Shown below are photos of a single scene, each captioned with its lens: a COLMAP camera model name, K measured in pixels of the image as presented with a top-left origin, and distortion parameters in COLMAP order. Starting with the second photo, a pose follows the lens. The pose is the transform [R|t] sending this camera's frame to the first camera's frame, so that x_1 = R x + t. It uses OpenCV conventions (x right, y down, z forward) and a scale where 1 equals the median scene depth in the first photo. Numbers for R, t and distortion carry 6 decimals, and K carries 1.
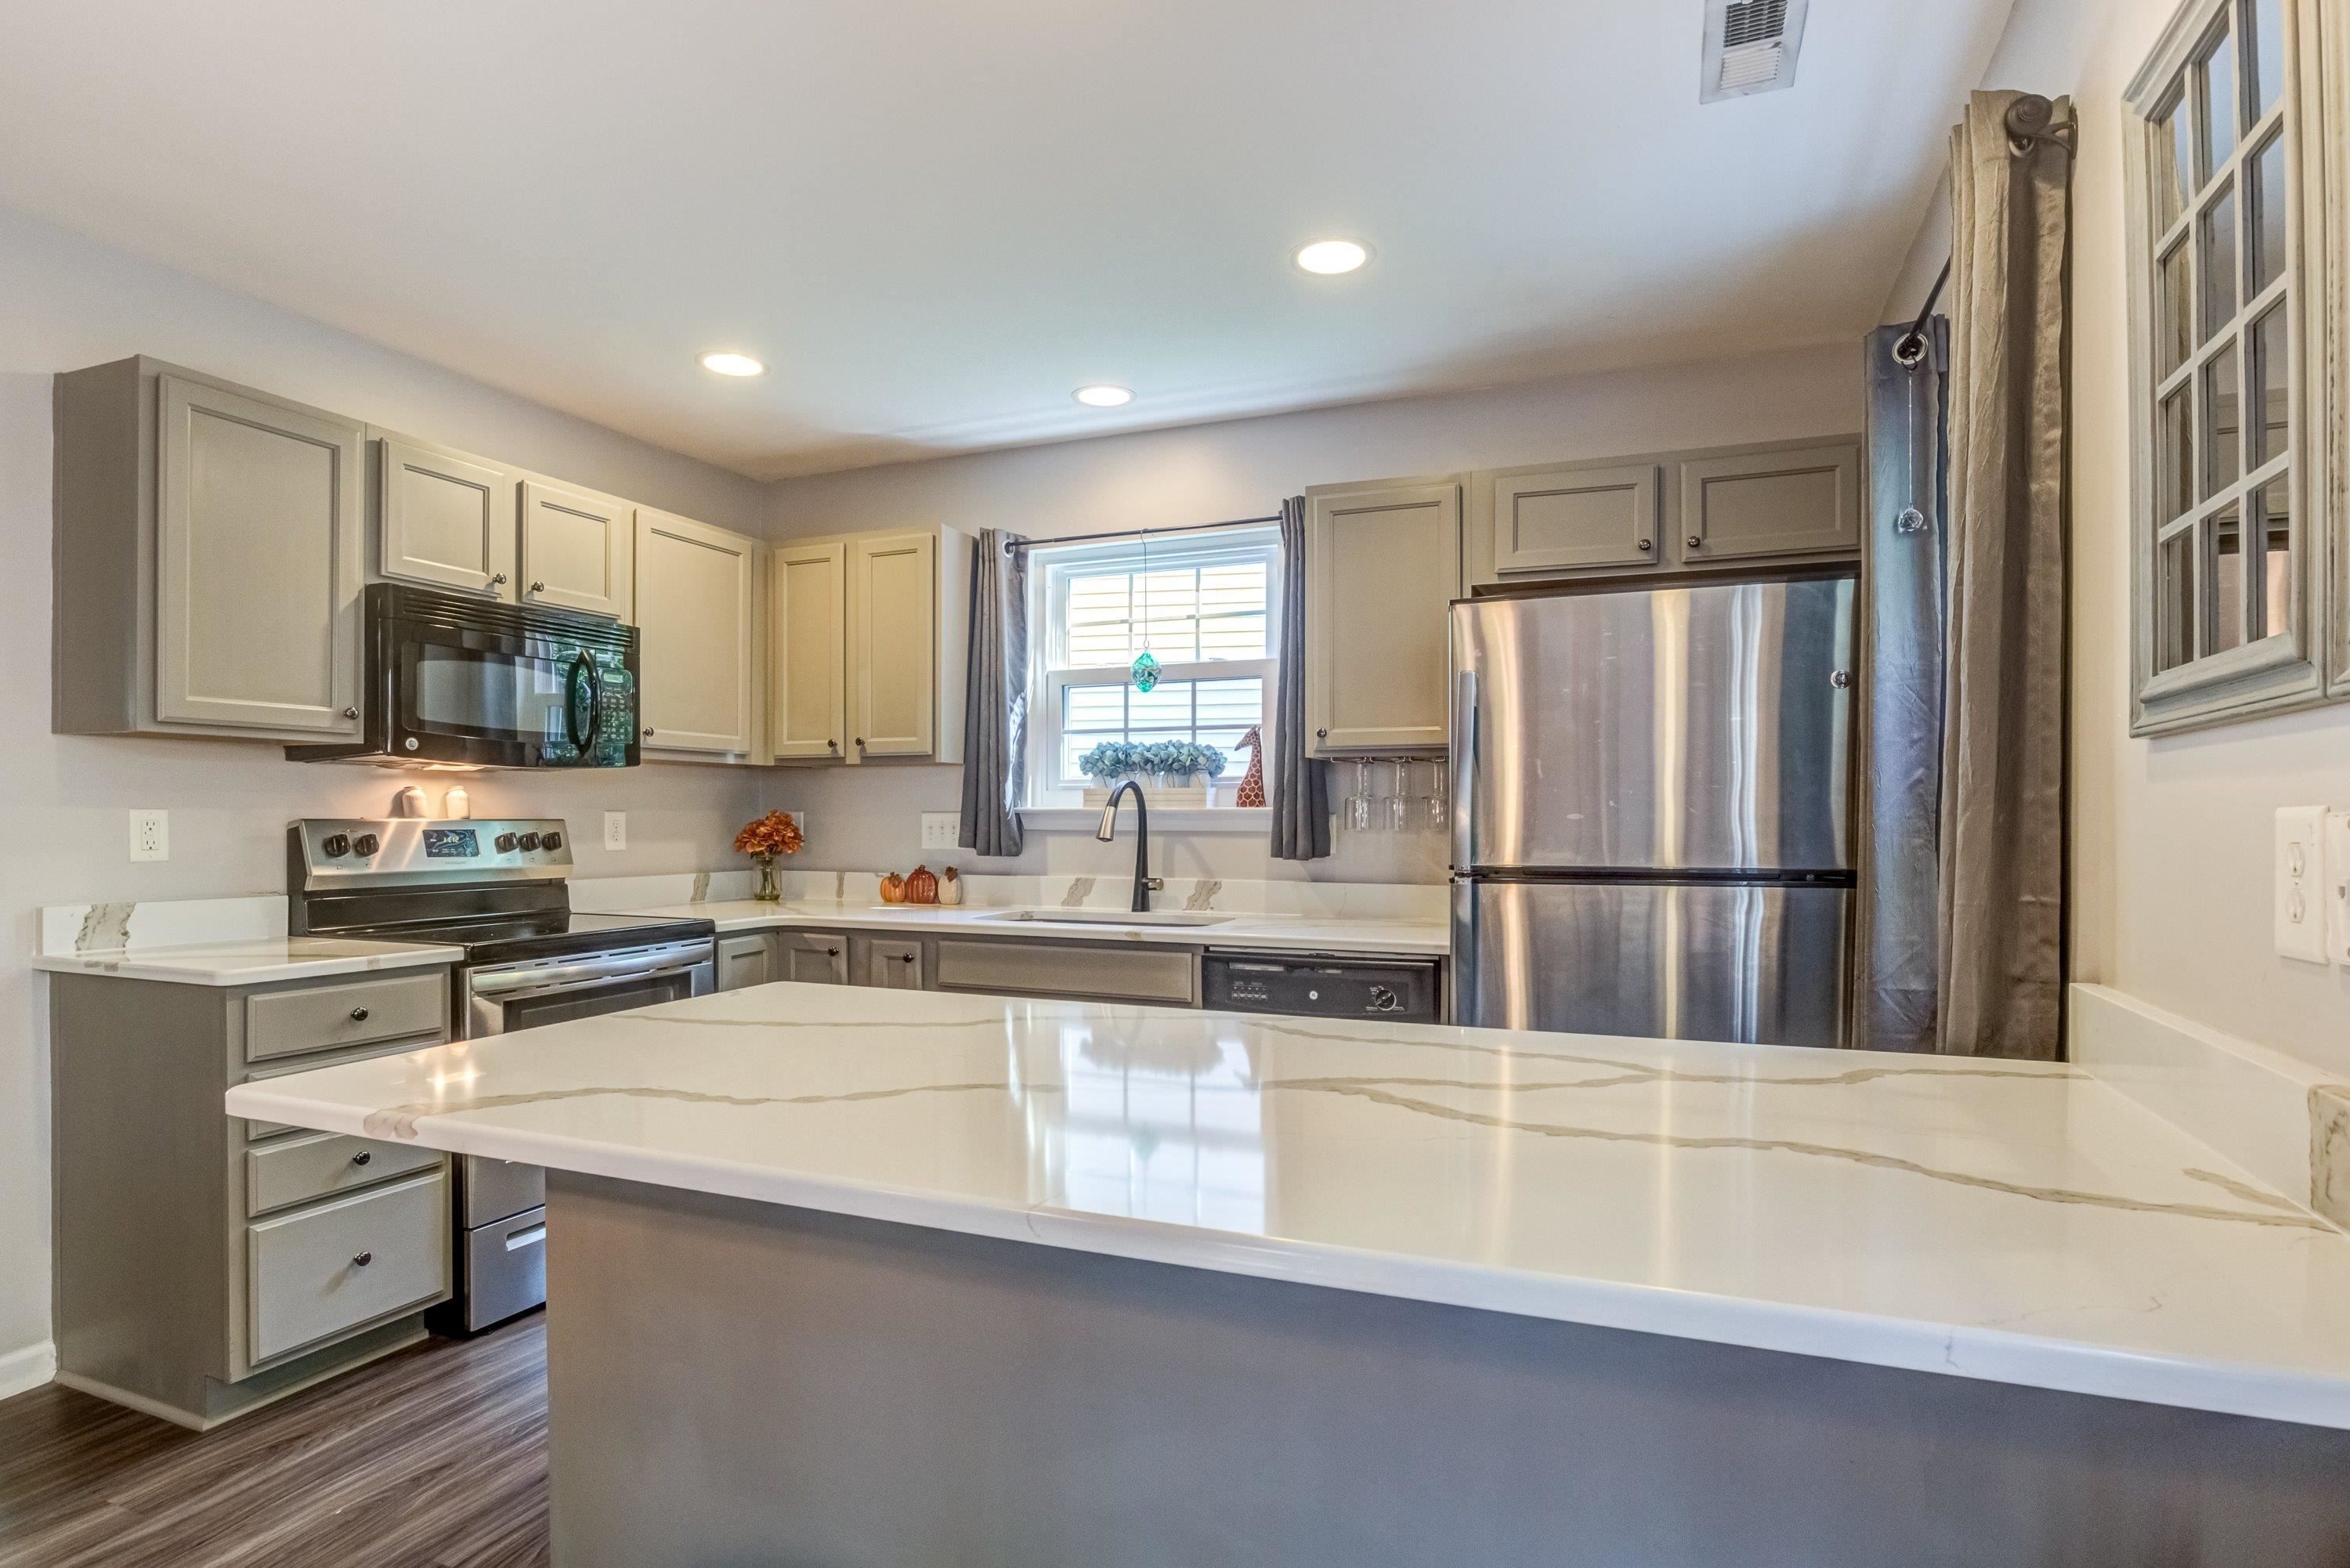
lens RADIAL K [[1187.5, 0, 1205.0], [0, 1187.5, 819.4], [0, 0, 1]] dist [-0.033846, 0.012374]
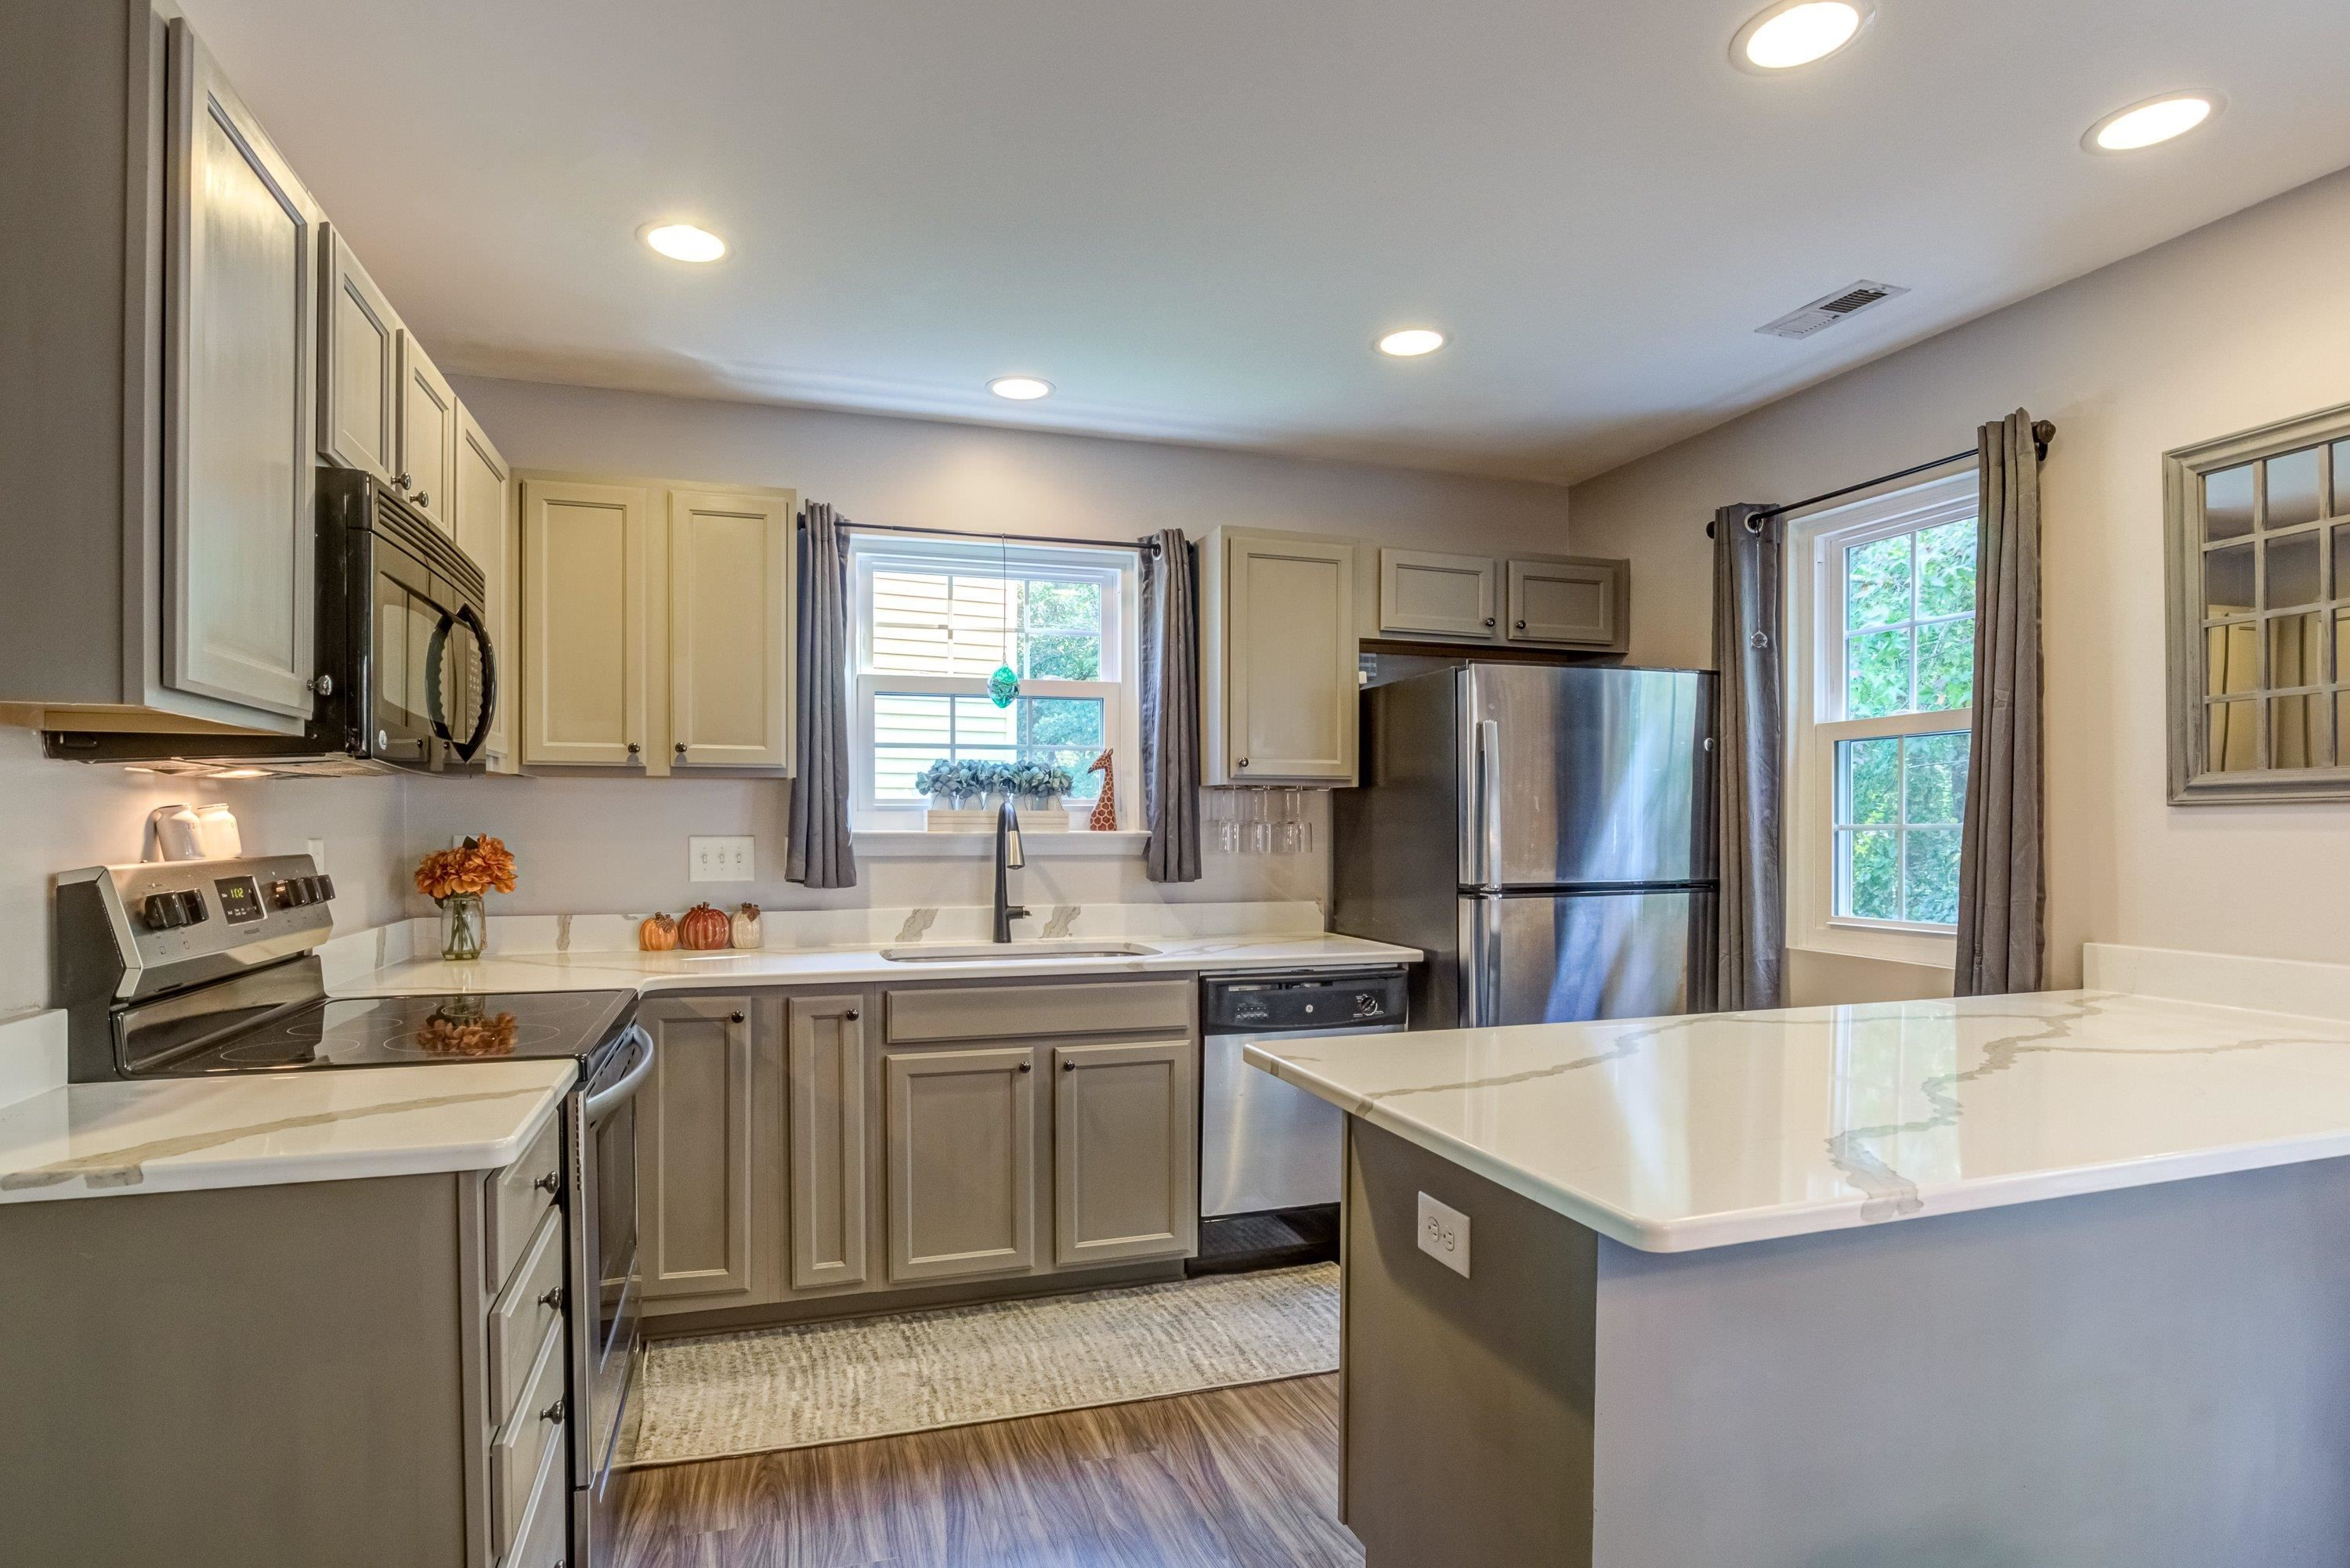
lens RADIAL K [[1187.5, 0, 1137.9], [0, 1187.5, 833.0], [0, 0, 1]] dist [-0.033846, 0.012374]
pose [[0.780951, -0.004586, 0.624576, -0.558280], [0.001085, 0.999981, 0.005985, -0.014207], [-0.624592, -0.003996, 0.780941, 0.203766]]
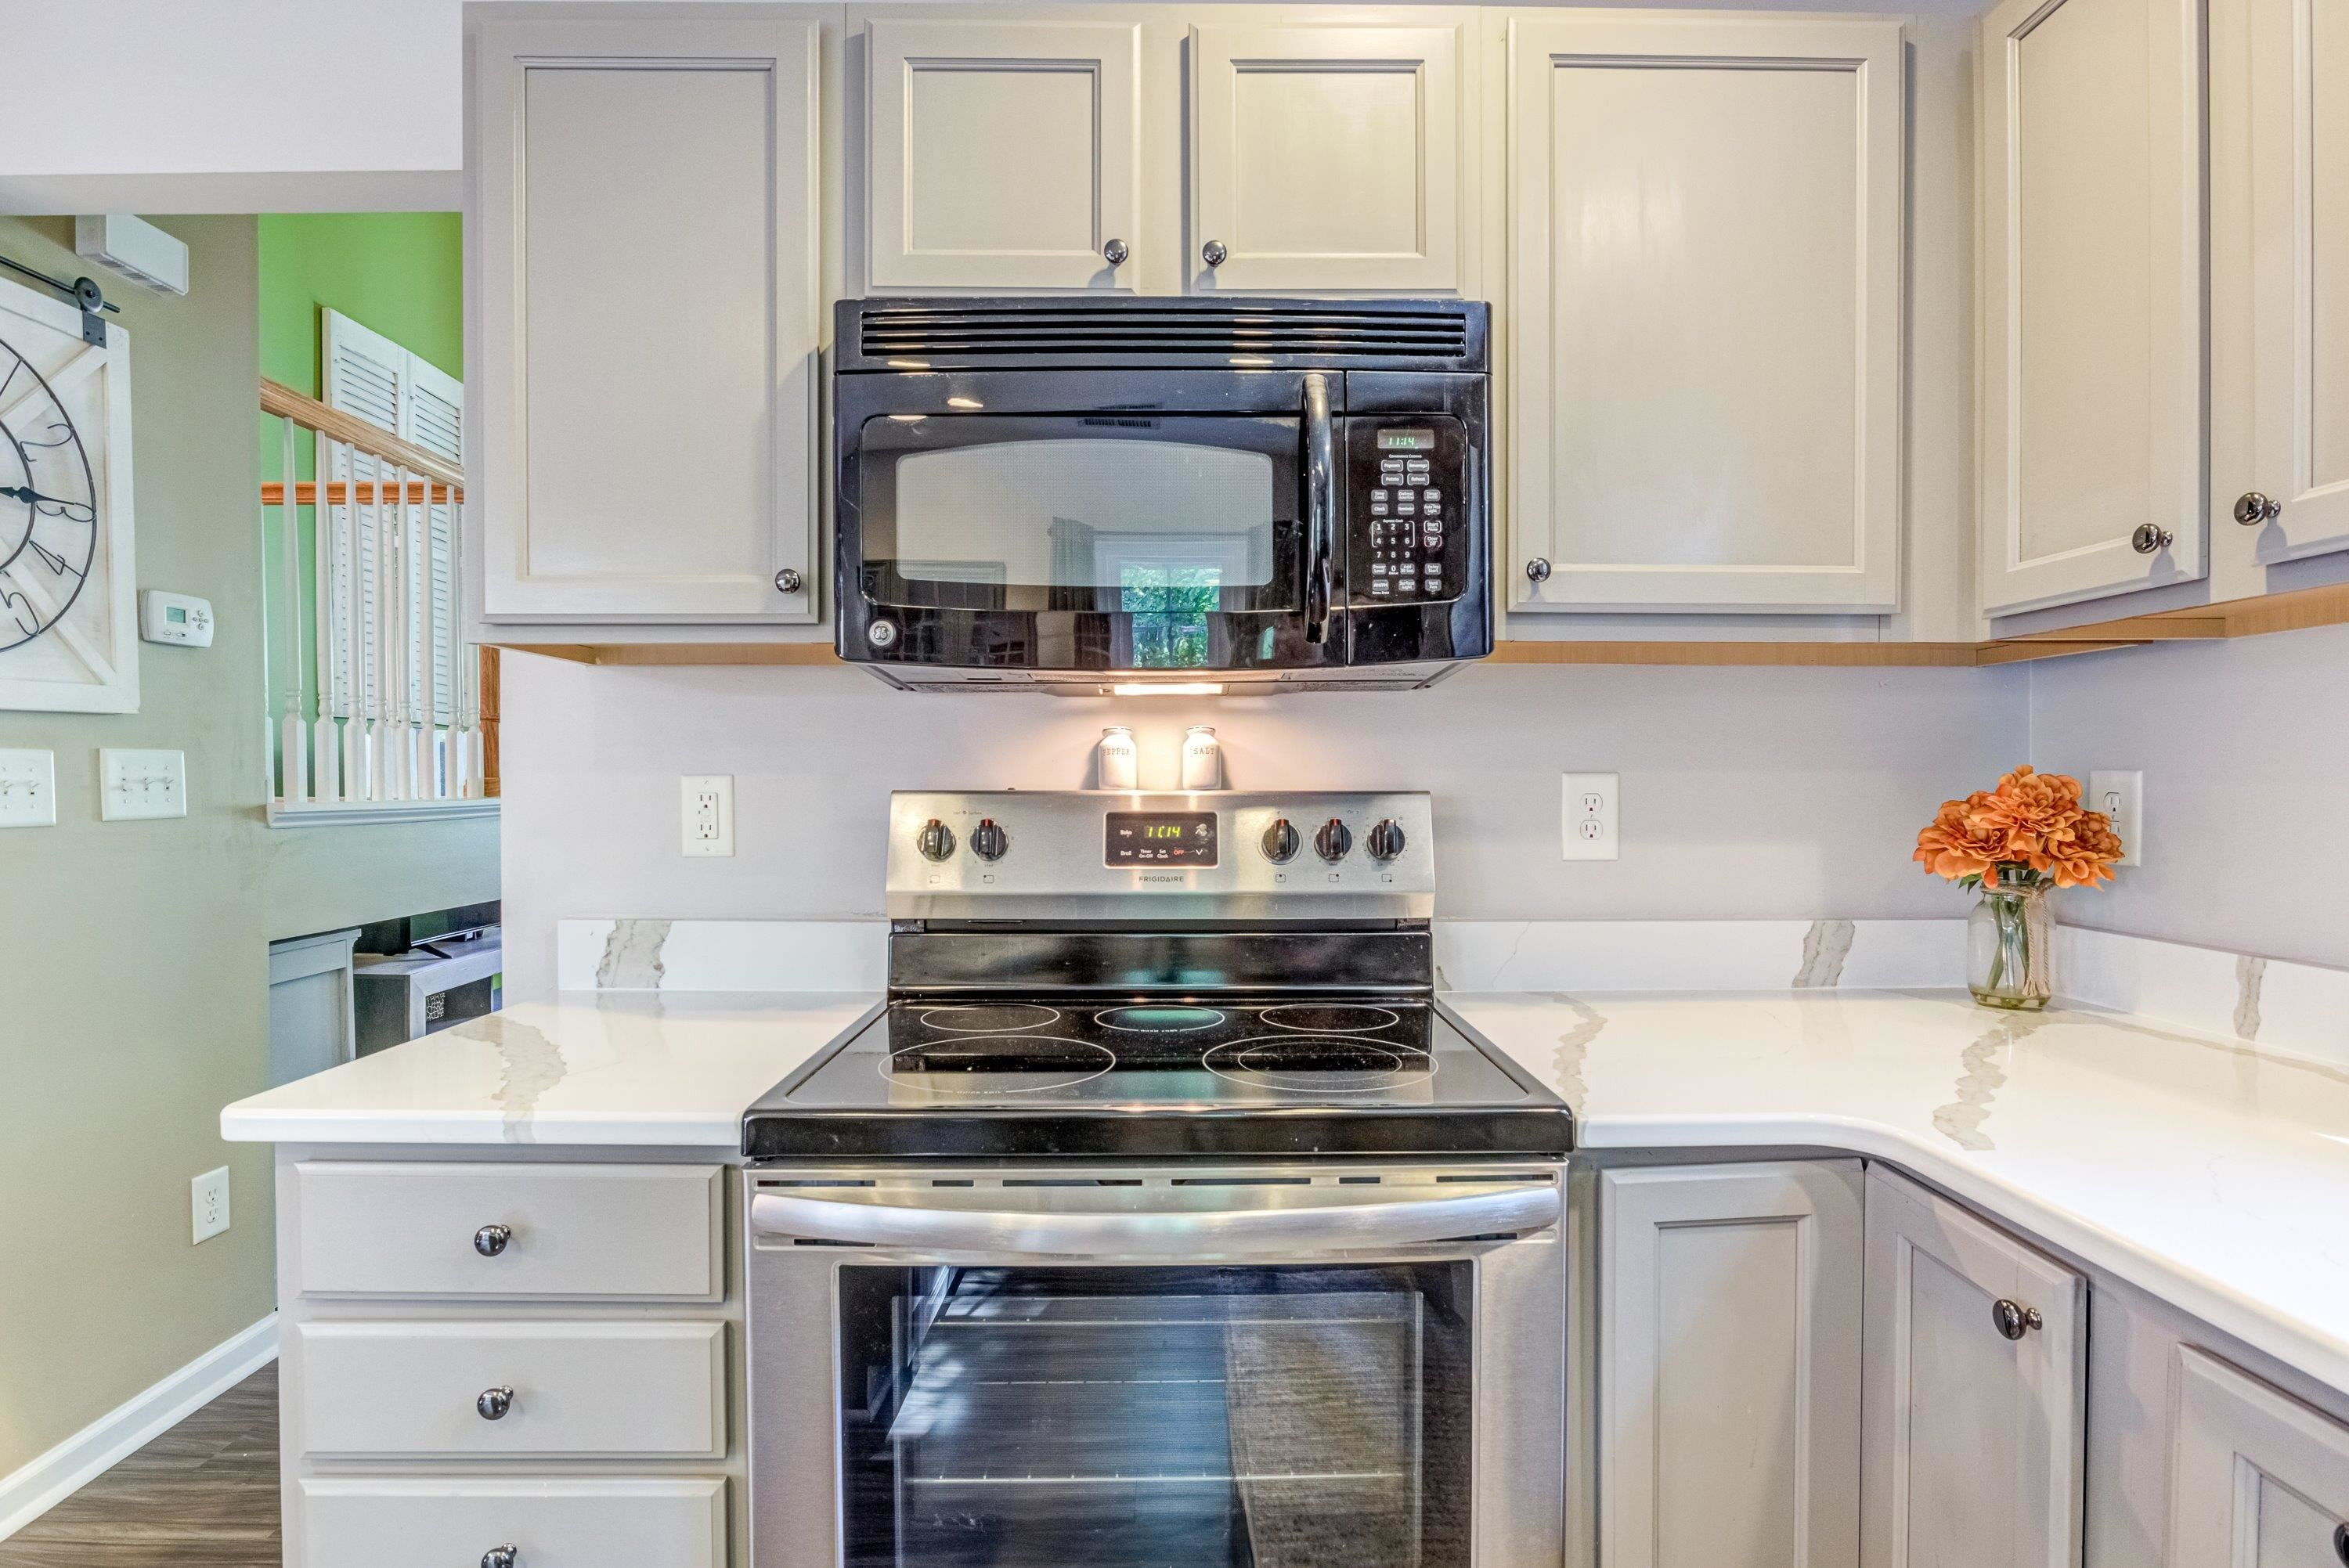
lens RADIAL K [[1186.9, 0, 1179.5], [0, 1186.9, 802.9], [0, 0, 1]] dist [-0.033846, 0.012374]
pose [[0.378240, 0.017007, -0.925551, -0.141009], [-0.000239, 0.999833, 0.018274, -0.003775], [0.925708, -0.006691, 0.378181, 0.689821]]
